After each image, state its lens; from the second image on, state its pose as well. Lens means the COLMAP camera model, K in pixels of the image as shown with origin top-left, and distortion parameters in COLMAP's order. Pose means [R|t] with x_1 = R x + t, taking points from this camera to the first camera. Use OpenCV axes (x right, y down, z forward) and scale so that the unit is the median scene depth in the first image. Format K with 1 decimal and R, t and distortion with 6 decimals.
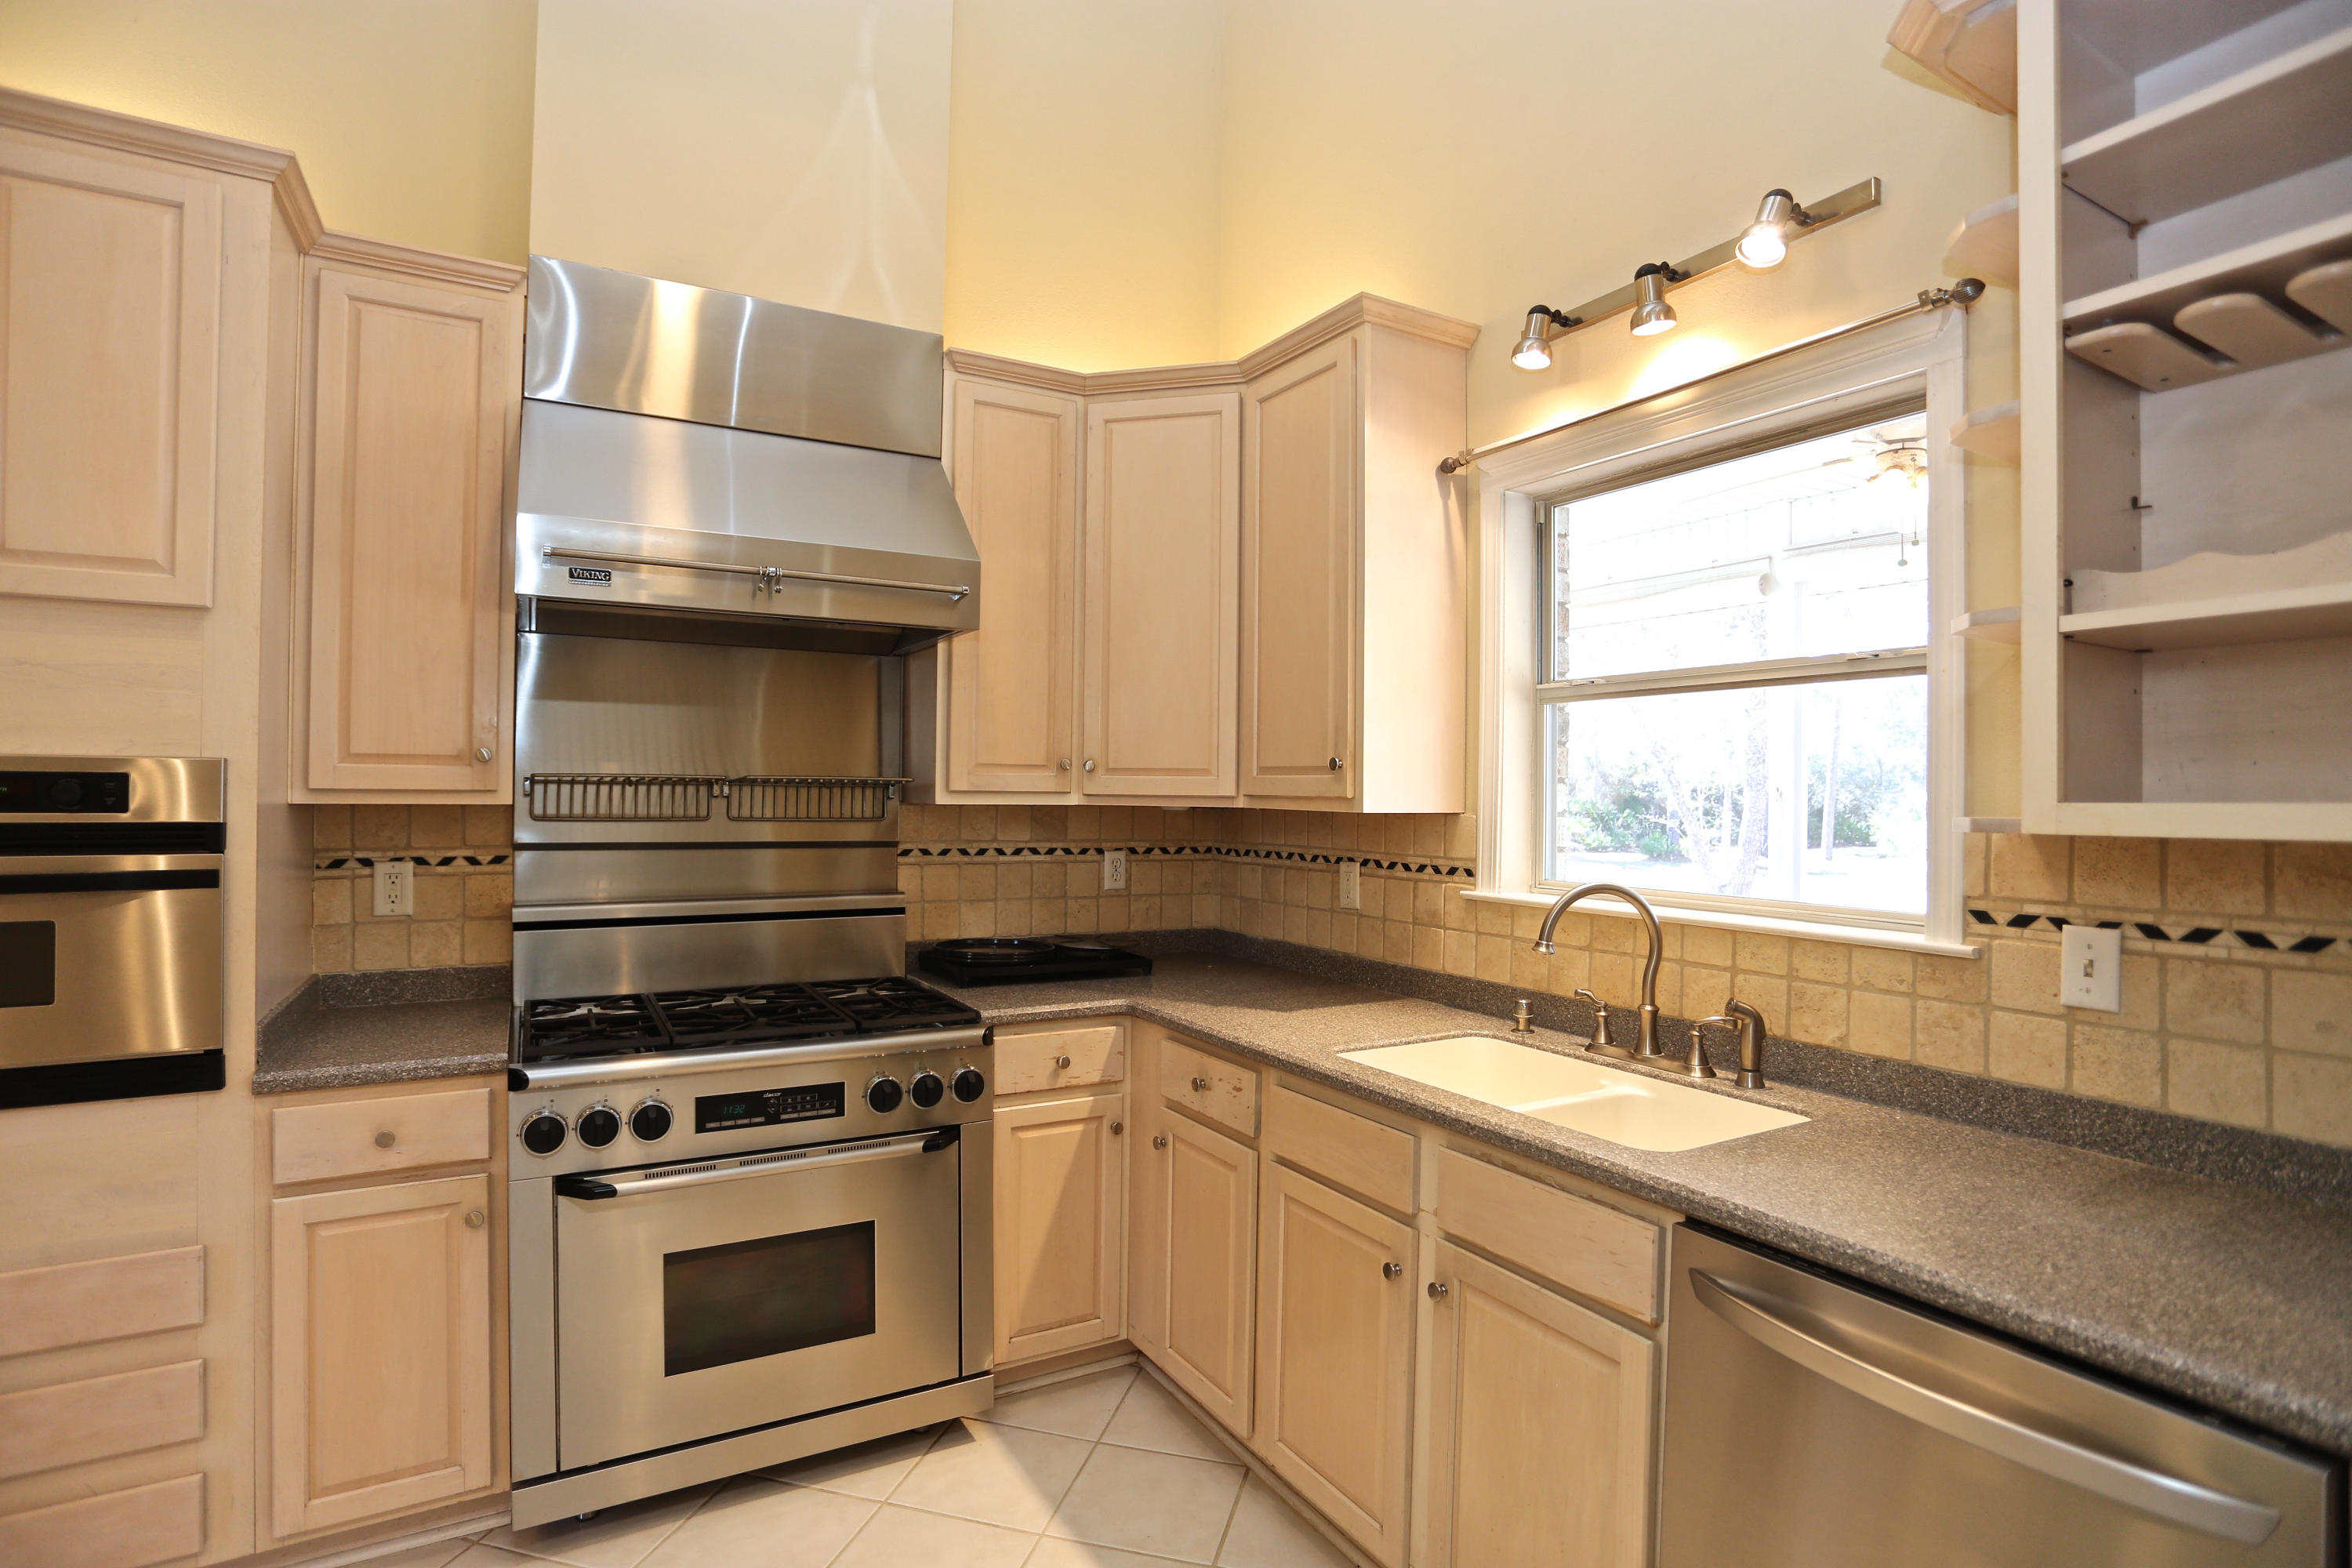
lens RADIAL K [[1147.3, 0, 1161.3], [0, 1147.3, 778.6], [0, 0, 1]] dist [-0.059742, 0.017864]
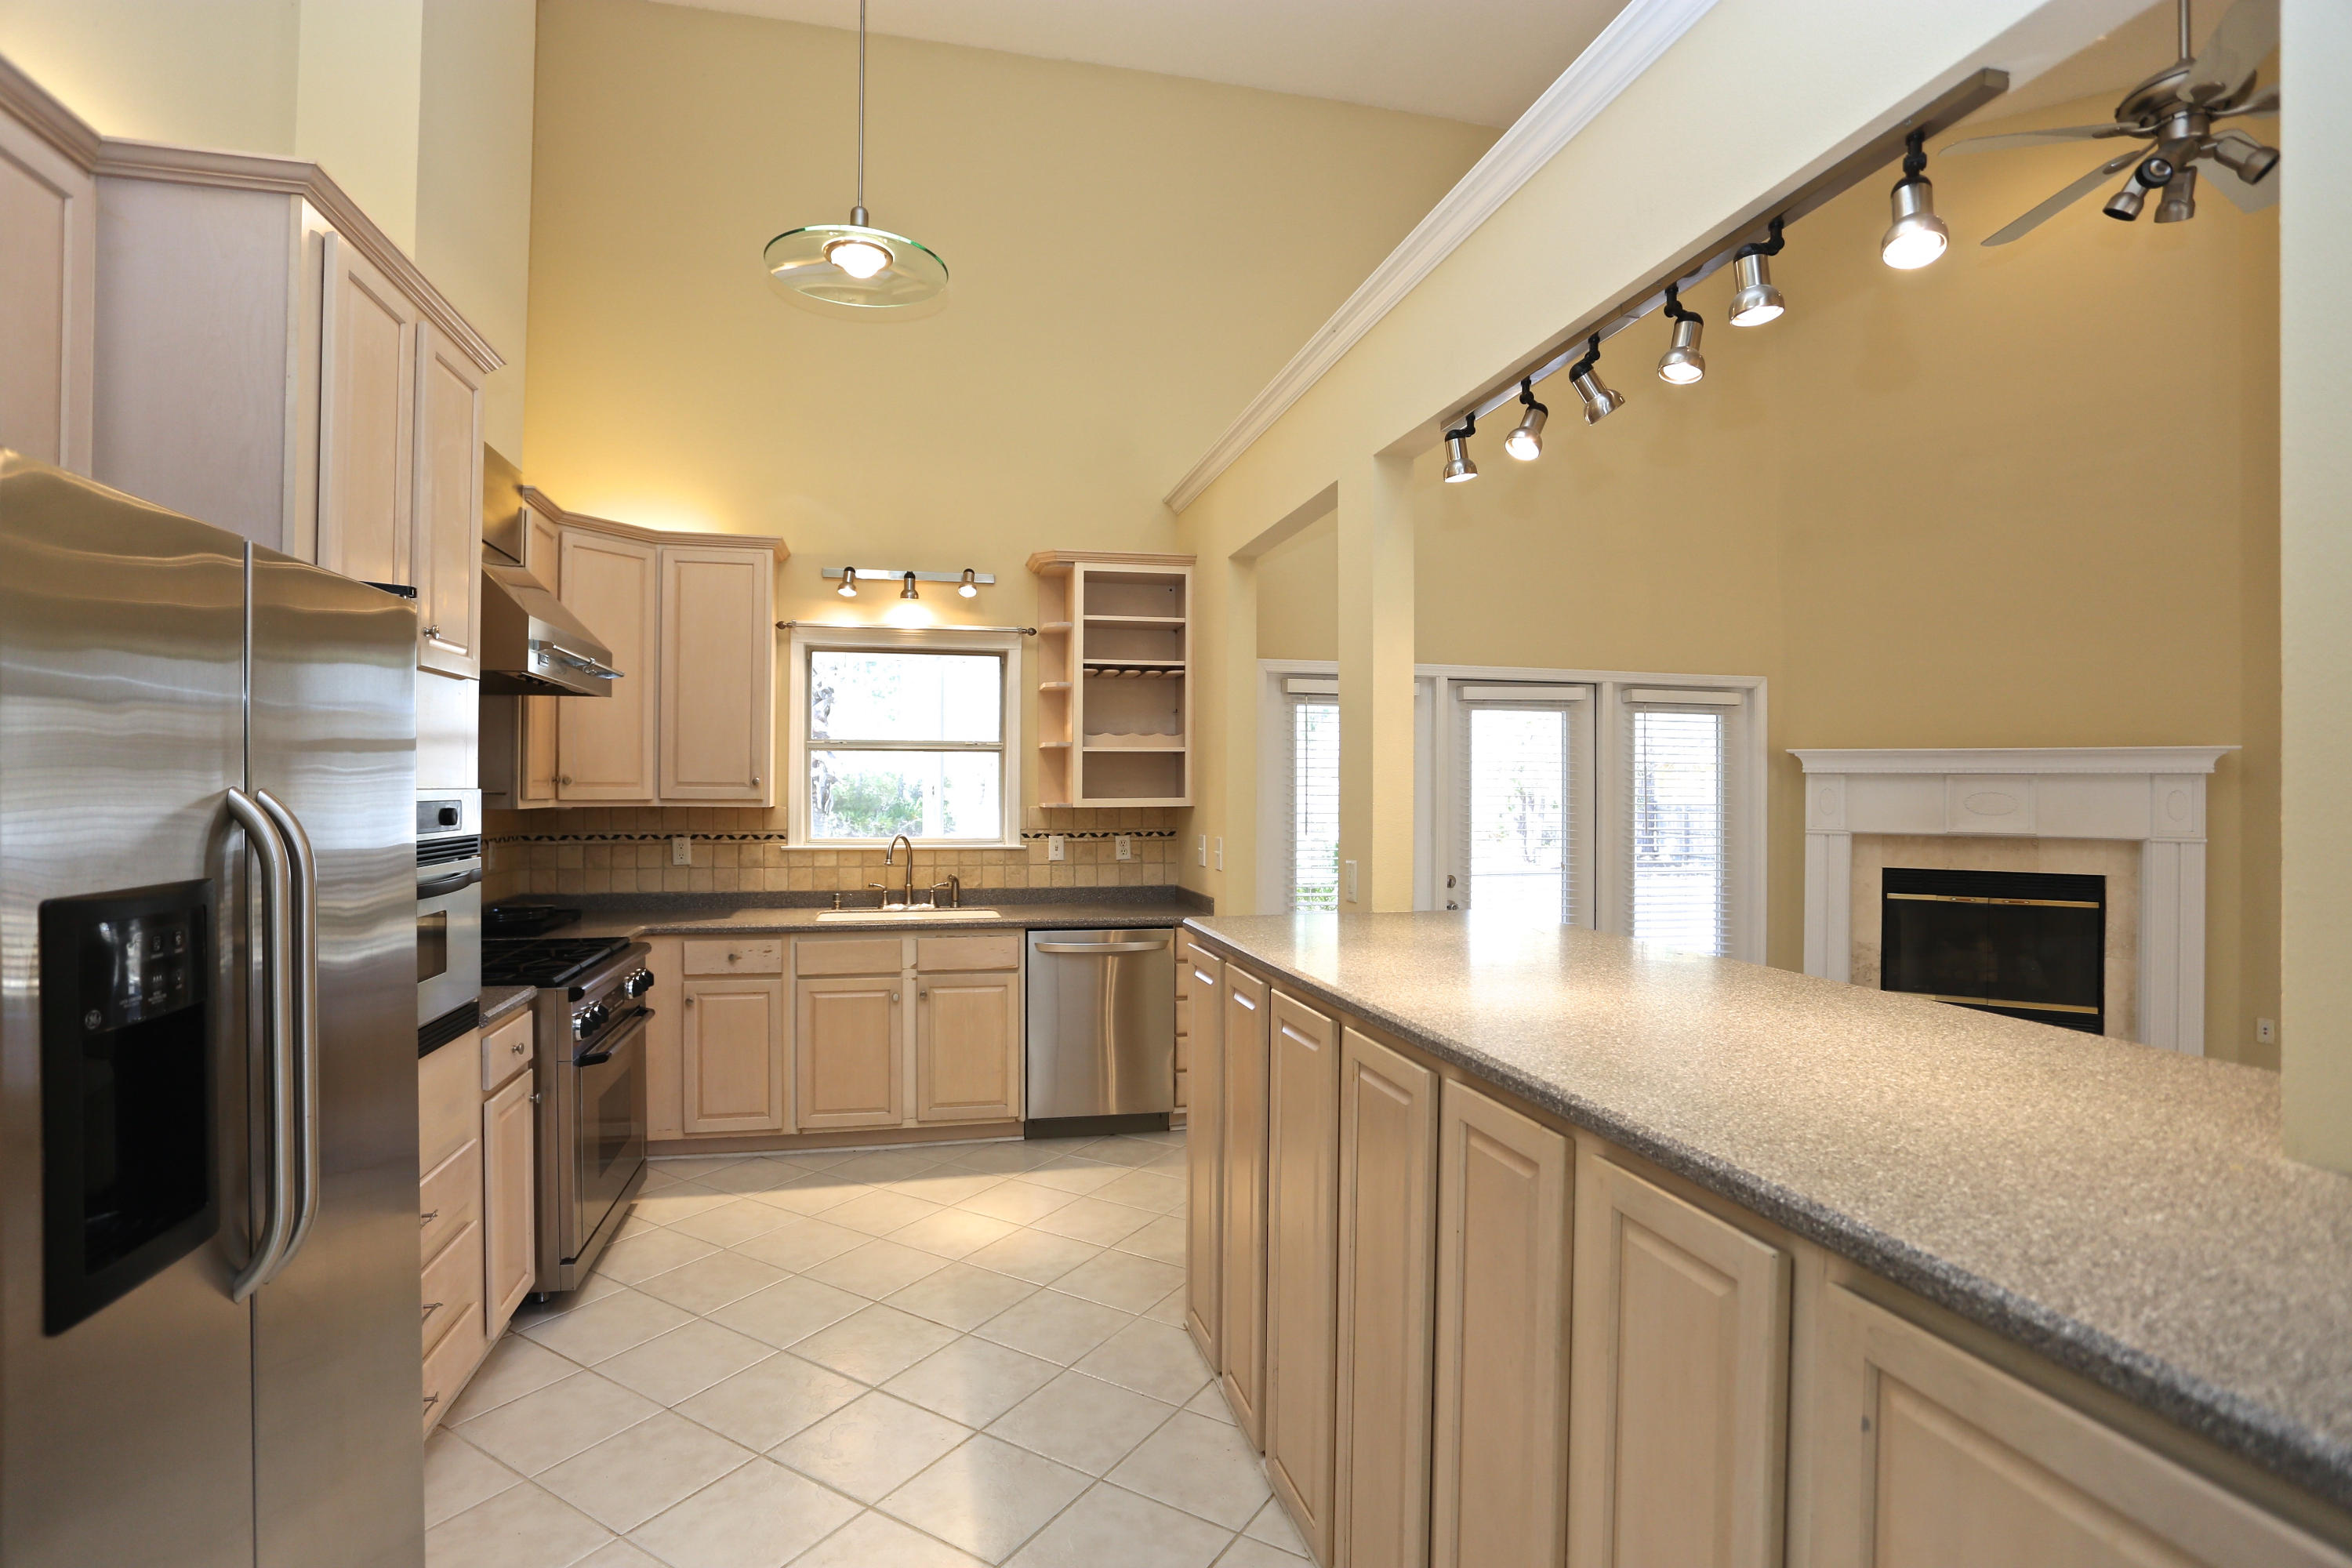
lens RADIAL K [[1147.3, 0, 1167.4], [0, 1147.3, 790.3], [0, 0, 1]] dist [-0.059742, 0.017864]
pose [[0.282510, -0.011723, 0.959193, -1.547316], [-0.013073, 0.999785, 0.016069, -0.039477], [-0.959175, -0.017079, 0.282296, -0.183364]]
